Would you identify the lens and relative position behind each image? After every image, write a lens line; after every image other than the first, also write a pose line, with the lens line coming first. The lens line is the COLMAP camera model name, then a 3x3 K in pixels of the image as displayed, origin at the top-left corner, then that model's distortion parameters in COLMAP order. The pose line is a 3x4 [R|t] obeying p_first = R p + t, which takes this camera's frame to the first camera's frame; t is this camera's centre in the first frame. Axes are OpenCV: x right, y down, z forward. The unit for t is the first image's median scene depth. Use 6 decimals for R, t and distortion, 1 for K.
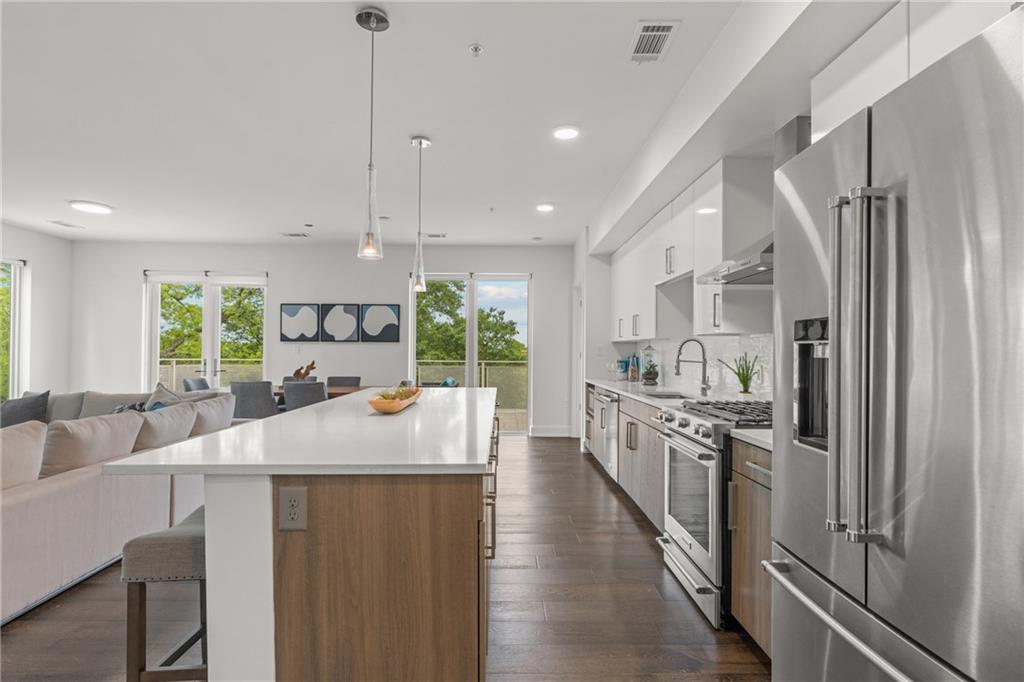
lens RADIAL K [[513.5, 0, 511.0], [0, 513.5, 341.6], [0, 0, 1]] dist [-0.001184, 0.000146]
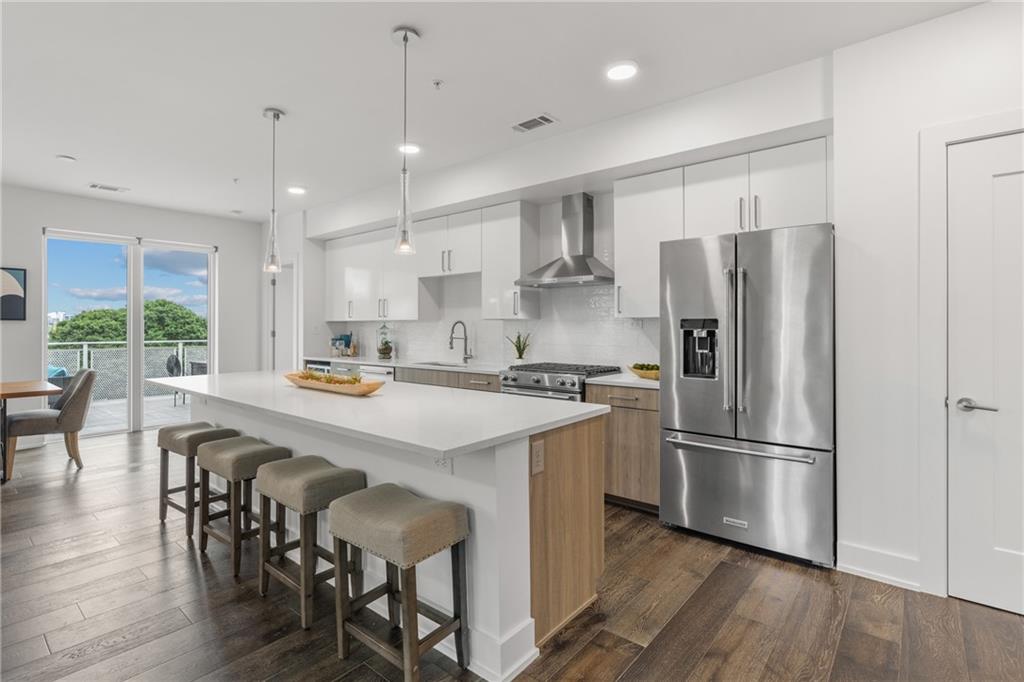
lens RADIAL K [[480.6, 0, 495.0], [0, 480.6, 324.0], [0, 0, 1]] dist [-0.002986, -0.000214]
pose [[0.676629, -0.002365, 0.736320, -0.507636], [-0.008018, 0.999912, 0.010580, -0.012734], [-0.736280, -0.013062, 0.676551, 0.085580]]
